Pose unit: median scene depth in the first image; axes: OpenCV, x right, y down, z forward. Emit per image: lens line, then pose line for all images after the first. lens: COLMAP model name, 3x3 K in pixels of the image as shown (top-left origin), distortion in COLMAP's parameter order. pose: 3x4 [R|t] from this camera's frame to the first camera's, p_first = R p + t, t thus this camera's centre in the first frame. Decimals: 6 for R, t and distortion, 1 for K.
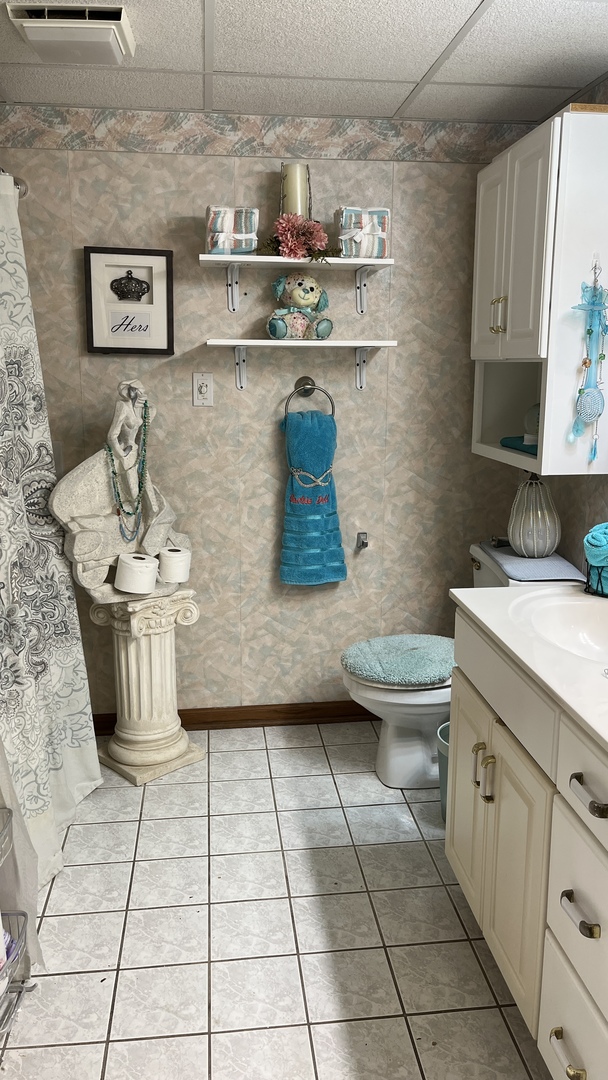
lens RADIAL K [[798.6, 0, 304.0], [0, 798.6, 540.0], [0, 0, 1]] dist [0.010355, -0.045897]
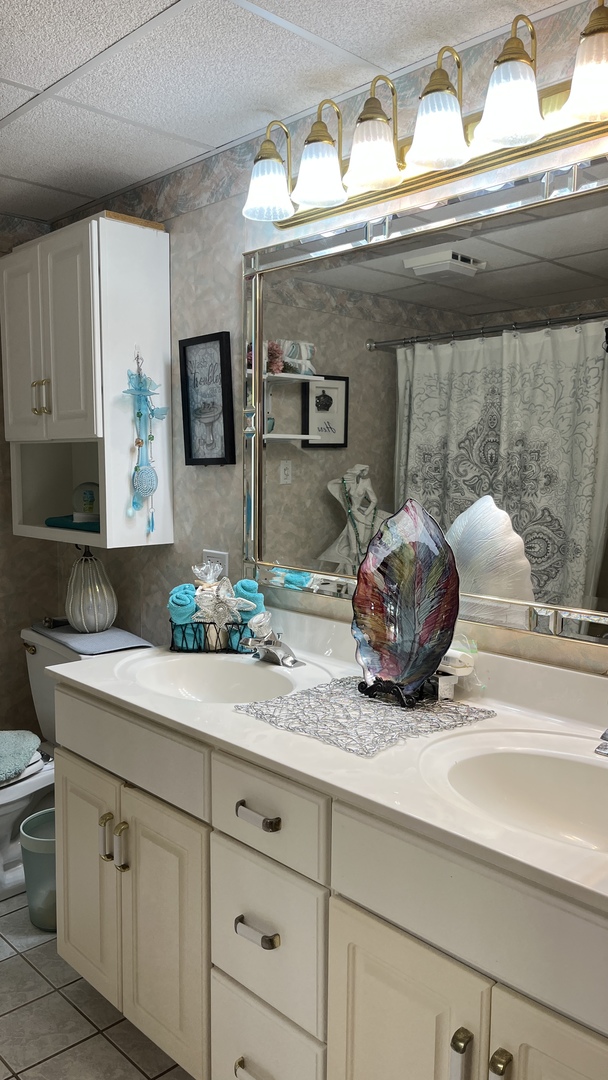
lens RADIAL K [[808.5, 0, 304.0], [0, 808.5, 540.0], [0, 0, 1]] dist [0.002107, -0.047524]
pose [[0.791719, -0.050541, 0.608792, -0.141221], [0.122795, 0.989397, -0.077553, 0.021445], [-0.598417, 0.136156, 0.789531, 0.016238]]
